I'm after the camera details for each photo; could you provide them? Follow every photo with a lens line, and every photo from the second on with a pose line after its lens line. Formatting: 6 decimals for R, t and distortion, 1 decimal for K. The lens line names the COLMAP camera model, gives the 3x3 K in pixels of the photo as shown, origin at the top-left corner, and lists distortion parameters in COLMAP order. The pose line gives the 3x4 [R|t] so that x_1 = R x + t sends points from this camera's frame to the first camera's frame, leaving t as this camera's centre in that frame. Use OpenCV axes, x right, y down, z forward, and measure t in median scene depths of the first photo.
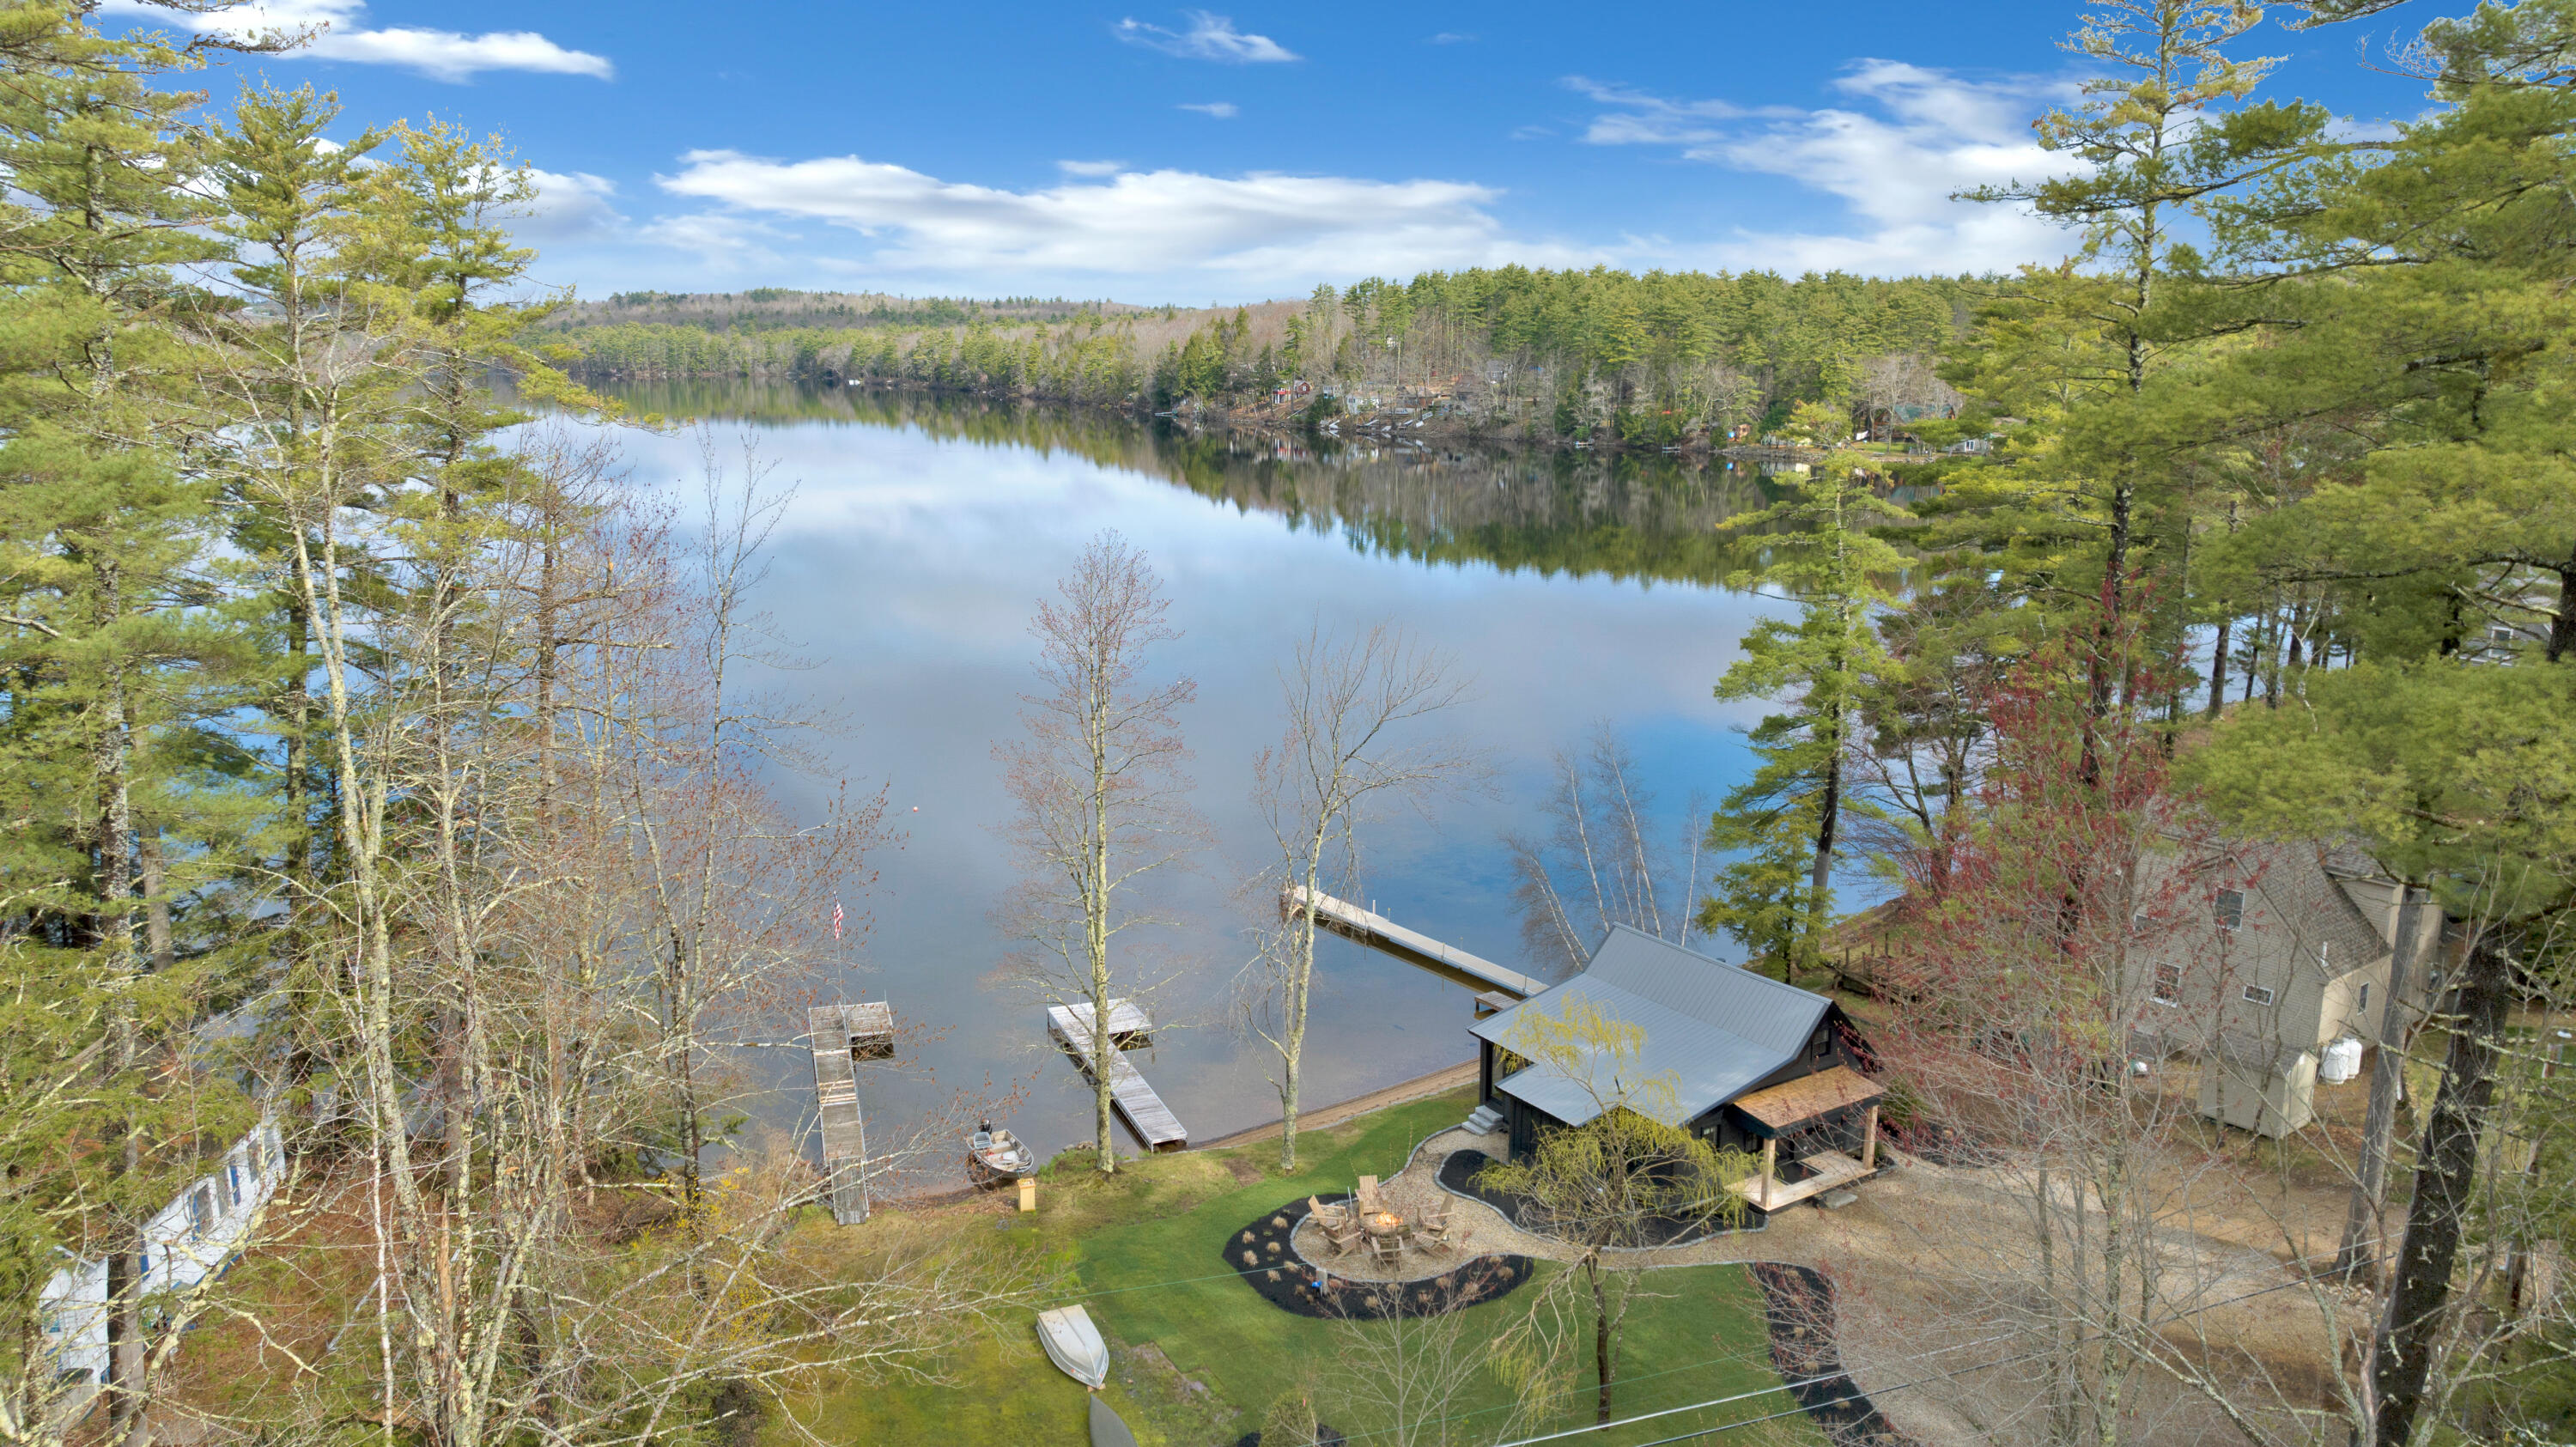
lens RADIAL K [[1817.8, 0, 1288.0], [0, 1817.8, 723.5], [0, 0, 1]] dist [-0.013324, -0.005178]
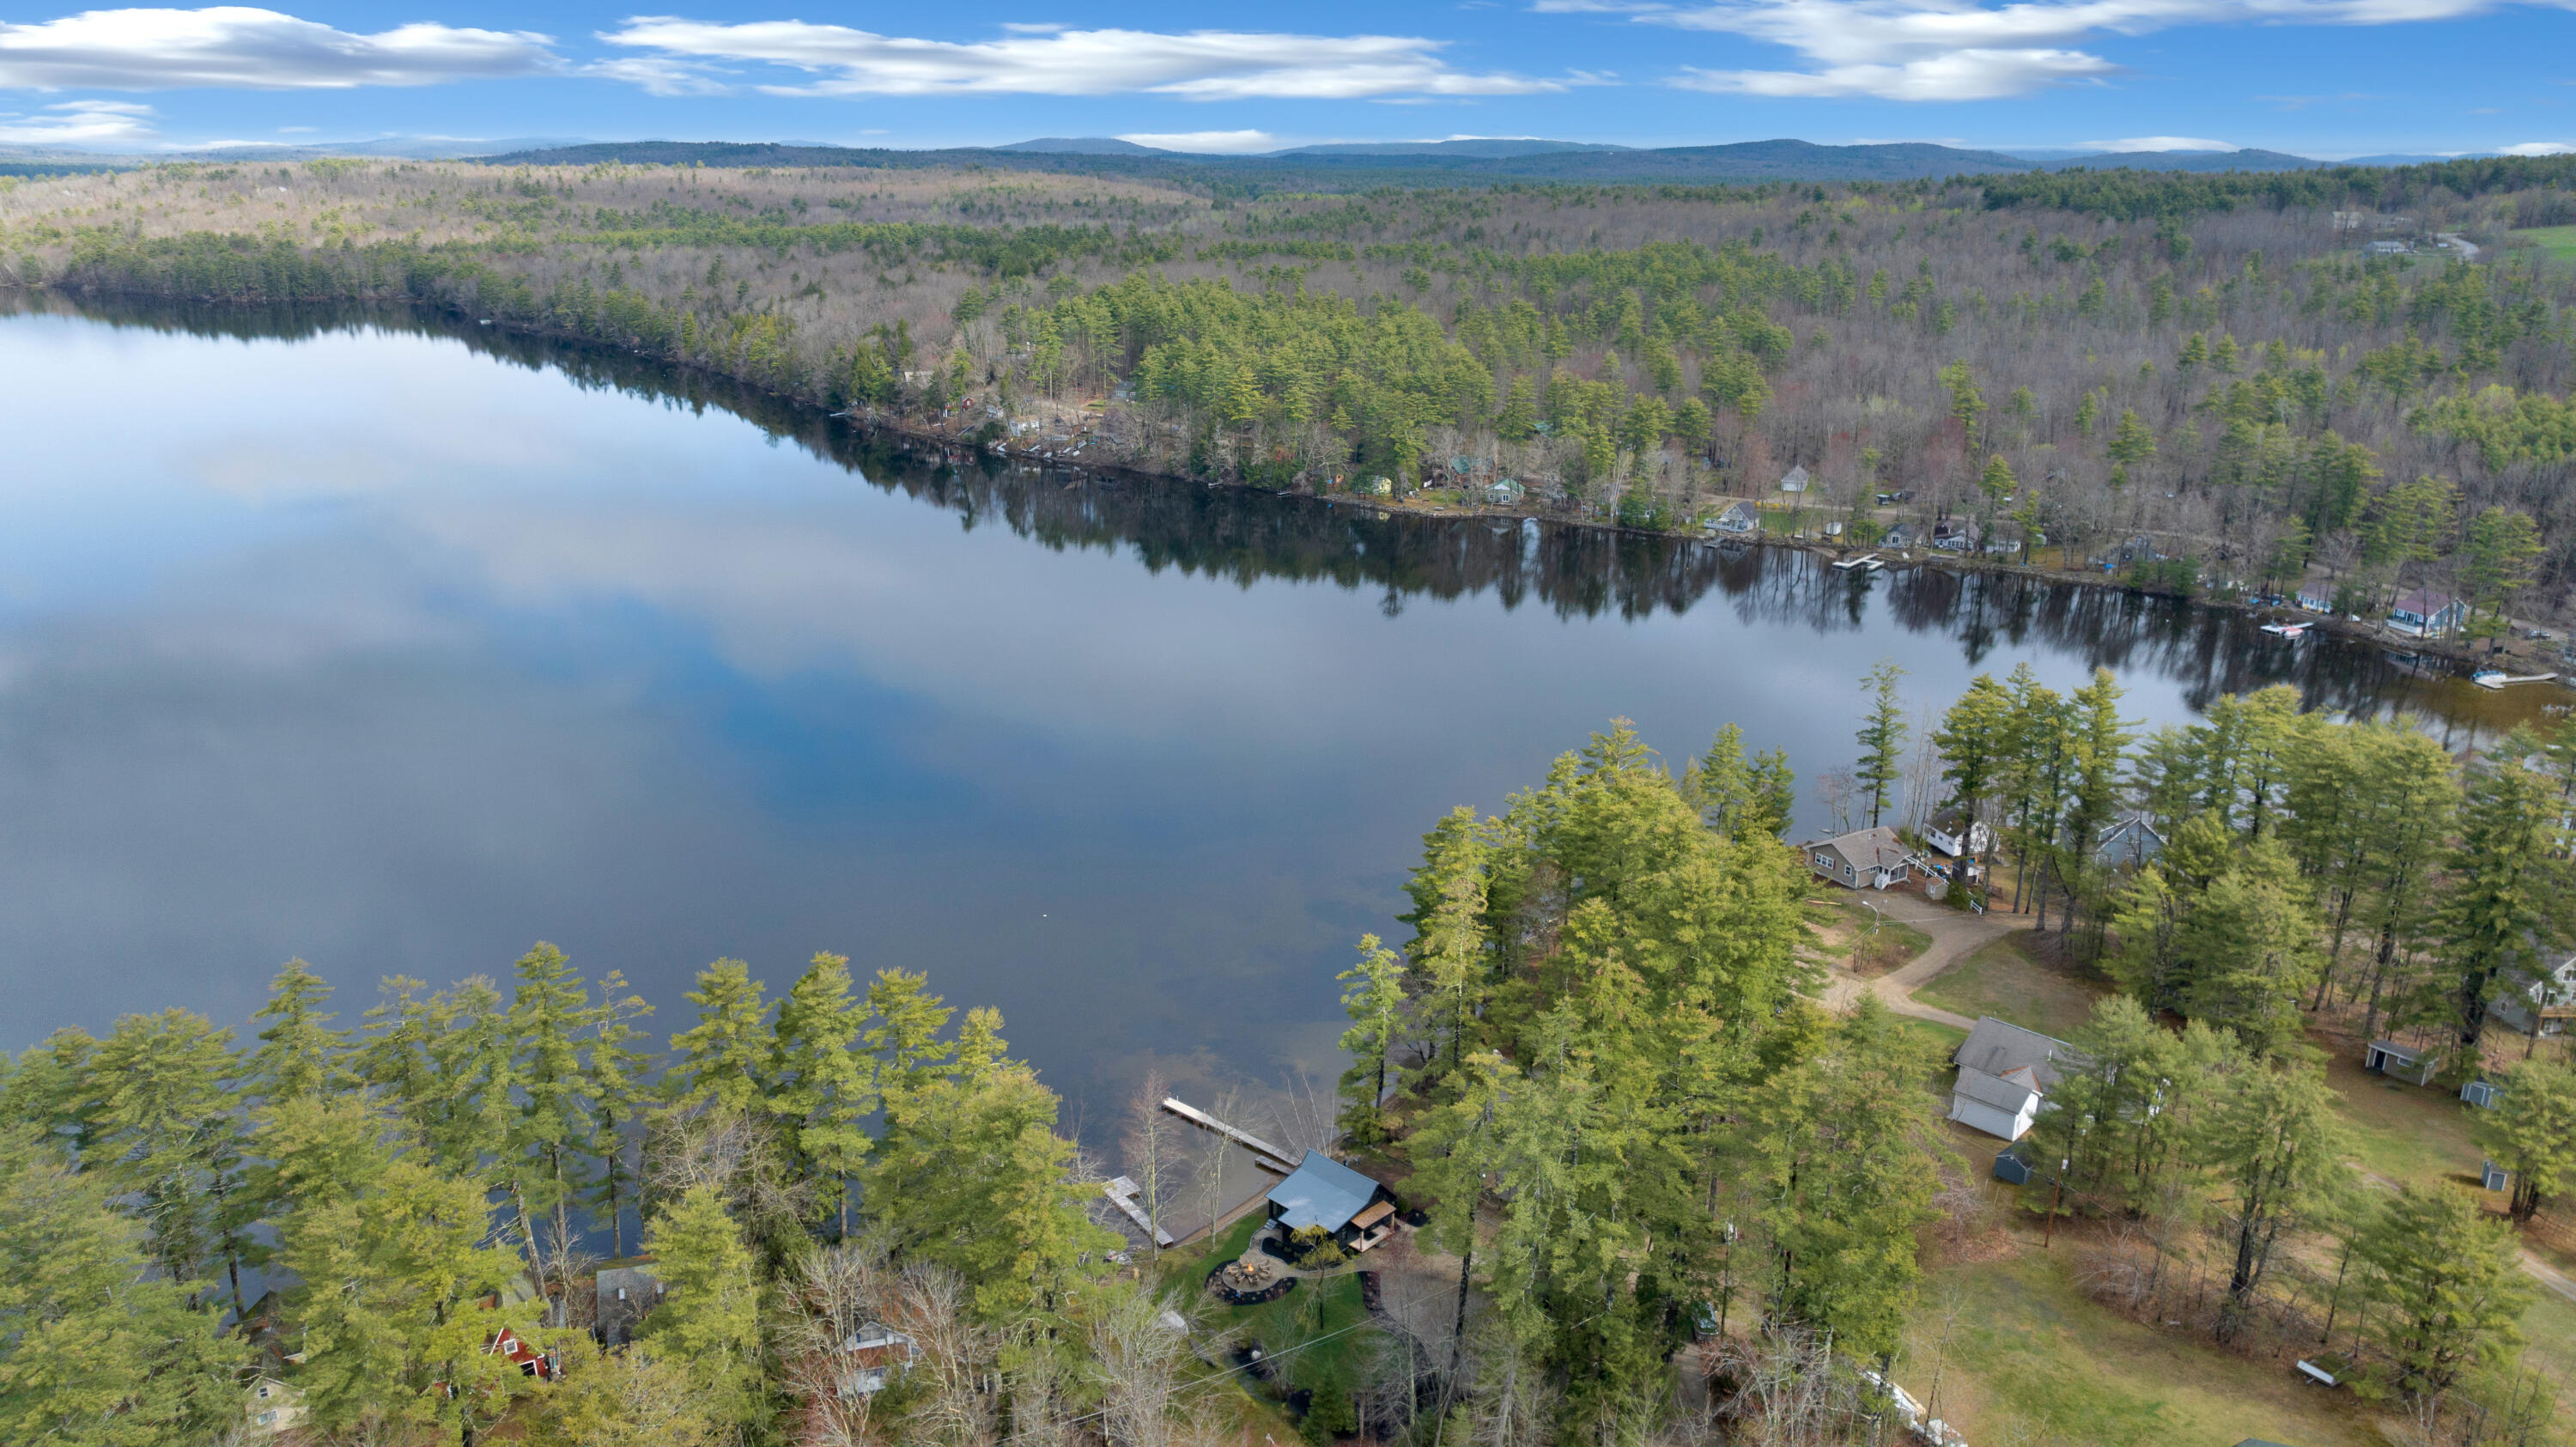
lens RADIAL K [[1817.8, 0, 1288.0], [0, 1817.8, 723.5], [0, 0, 1]] dist [-0.013324, -0.005178]
pose [[0.976459, -0.065220, 0.205608, -0.041732], [0.044443, 0.993573, 0.104099, -0.089129], [-0.211075, -0.092510, 0.973082, -0.180733]]
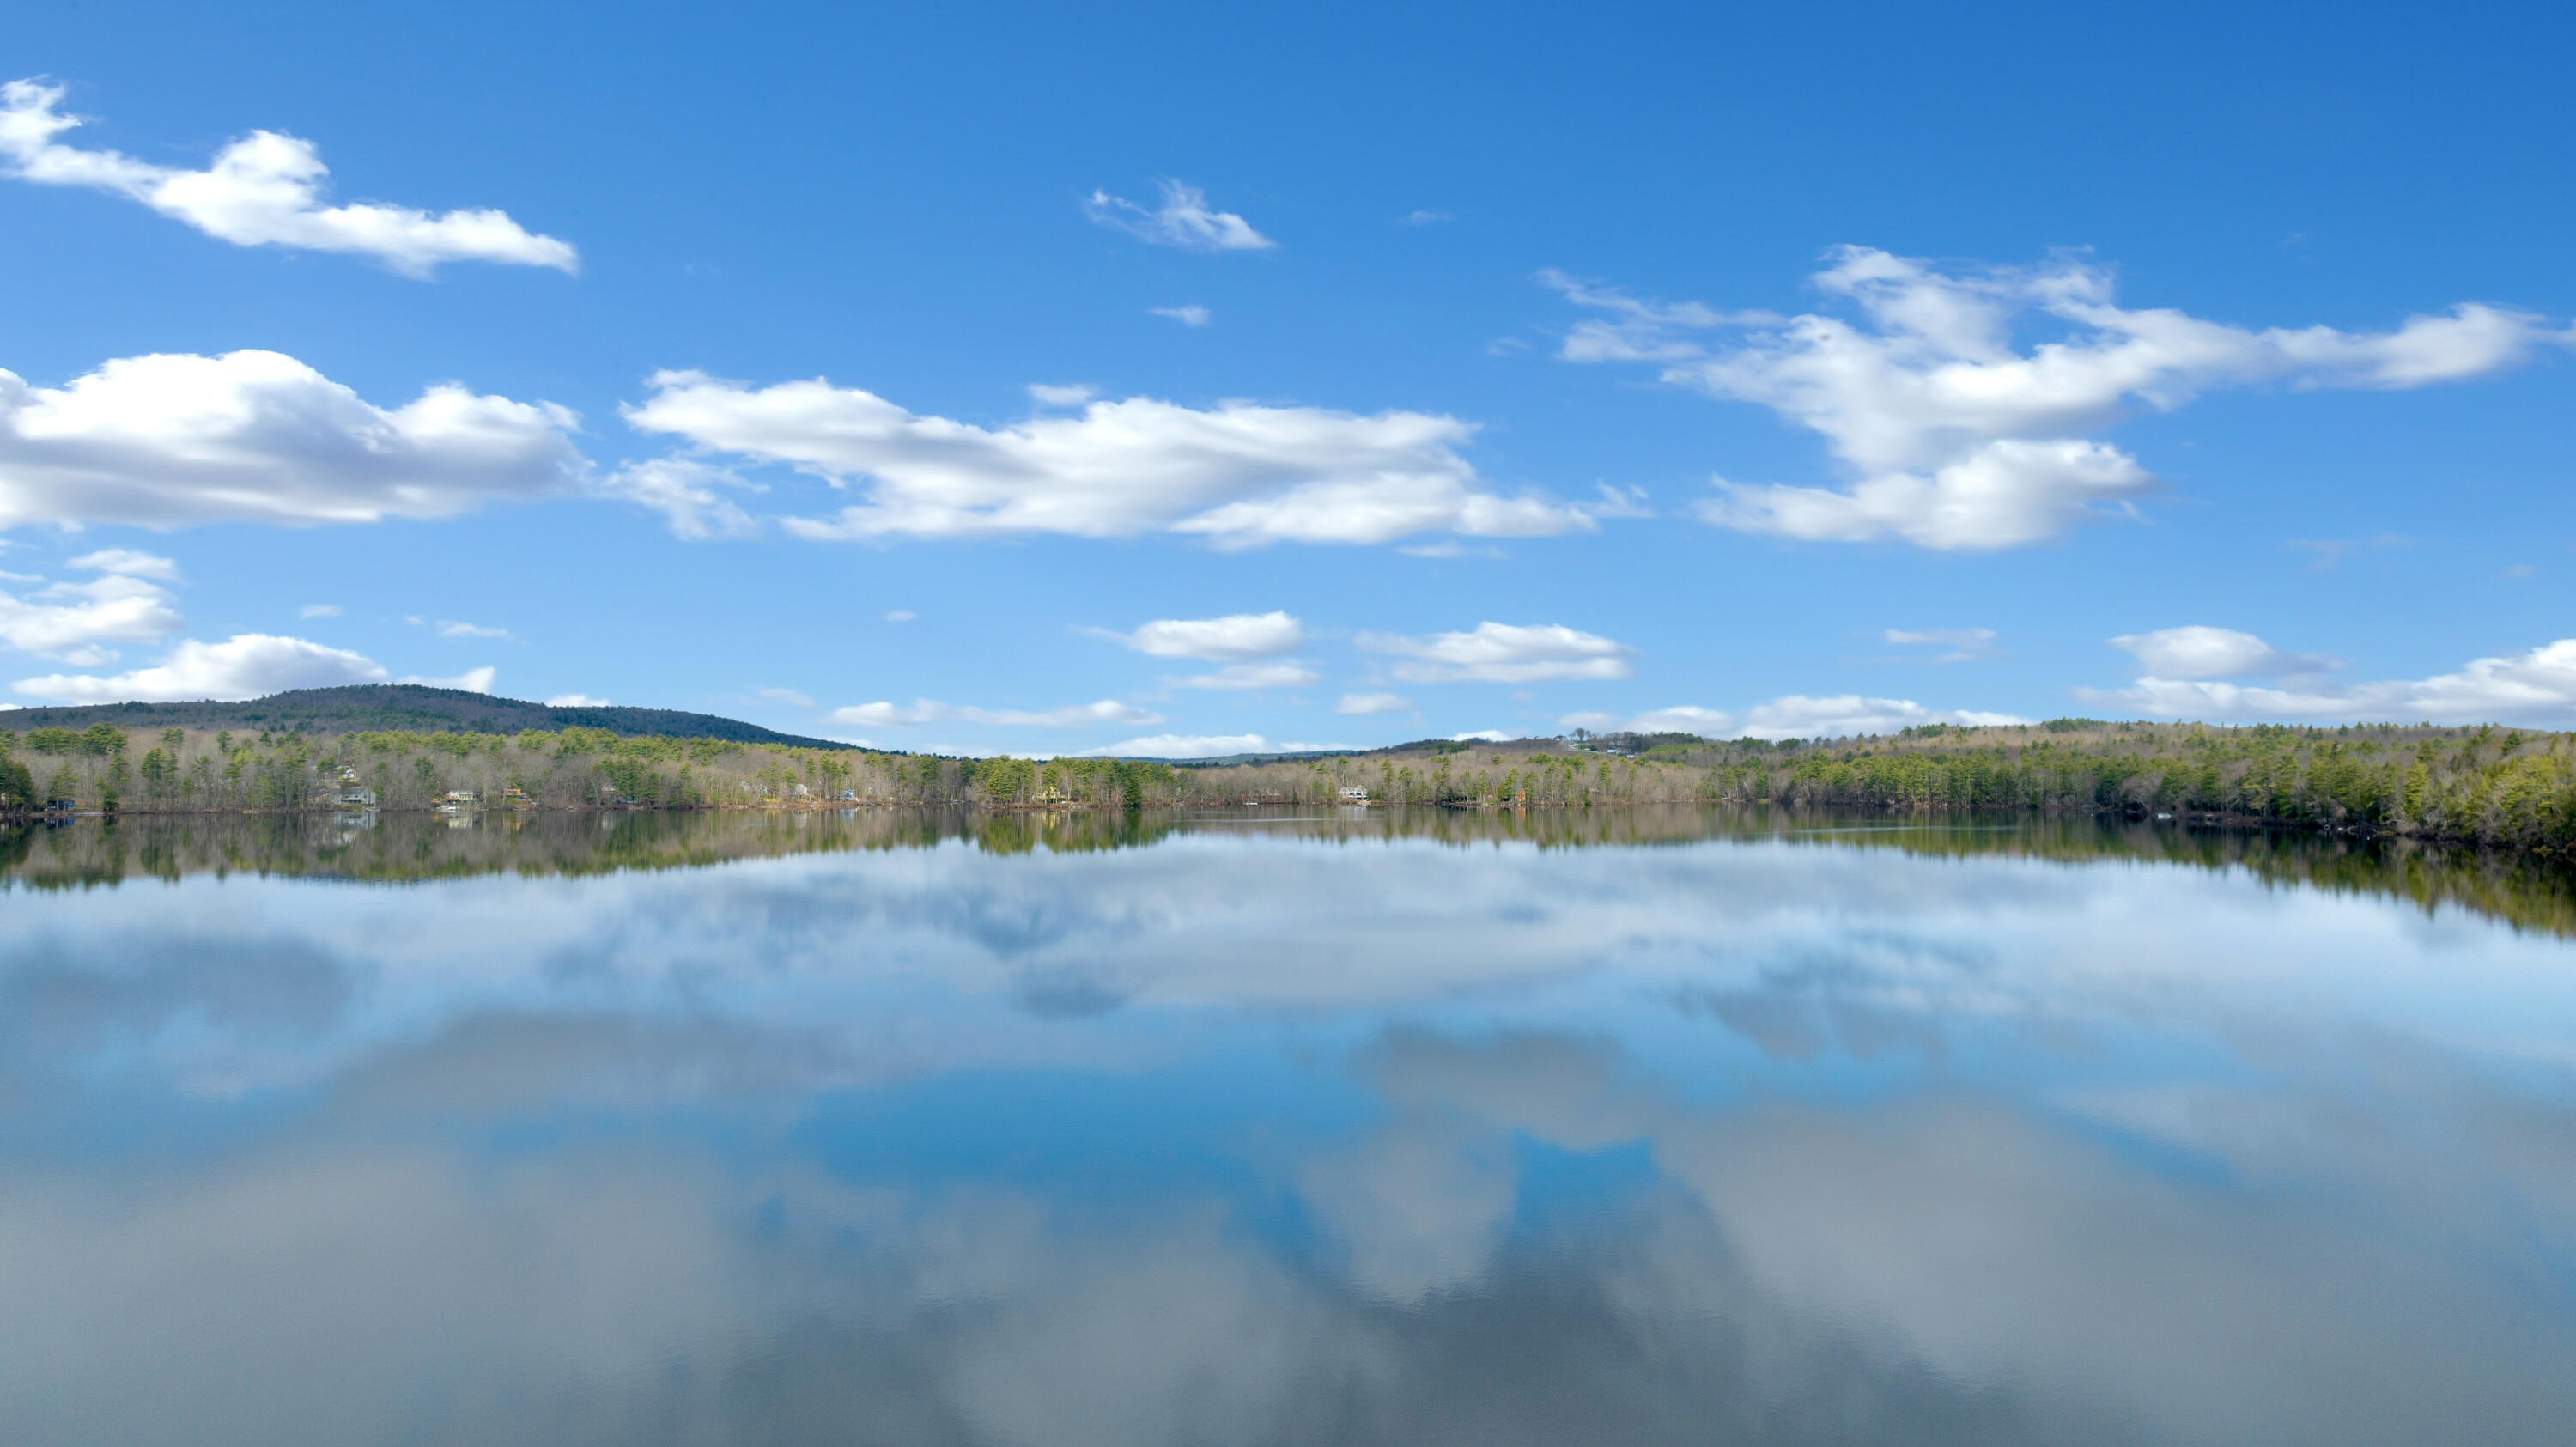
lens RADIAL K [[1817.8, 0, 1288.0], [0, 1817.8, 723.5], [0, 0, 1]] dist [-0.013324, -0.005178]
pose [[0.777891, -0.022724, -0.627989, -0.040730], [-0.125414, 0.973627, -0.190582, -0.027768], [0.615758, 0.227011, 0.754525, 0.161158]]
